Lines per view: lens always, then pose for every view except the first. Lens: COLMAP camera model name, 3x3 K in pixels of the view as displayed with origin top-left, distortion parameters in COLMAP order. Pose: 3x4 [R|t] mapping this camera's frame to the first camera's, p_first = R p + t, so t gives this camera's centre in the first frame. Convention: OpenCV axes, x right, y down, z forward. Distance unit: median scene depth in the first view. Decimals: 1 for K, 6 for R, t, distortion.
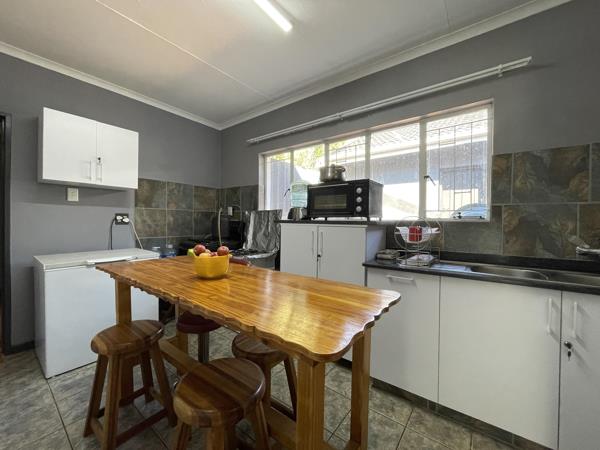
lens RADIAL K [[242.7, 0, 298.7], [0, 242.7, 224.1], [0, 0, 1]] dist [0.000101, -0.000272]
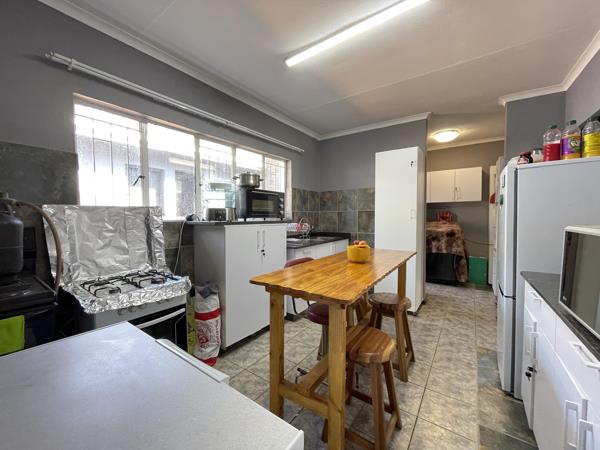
lens RADIAL K [[242.7, 0, 300.4], [0, 242.7, 222.4], [0, 0, 1]] dist [0.000101, -0.000272]
pose [[-0.036885, -0.023668, 0.999039, -0.955515], [0.025180, 0.999380, 0.024606, -0.028935], [-0.999002, 0.026064, -0.036266, 0.762075]]
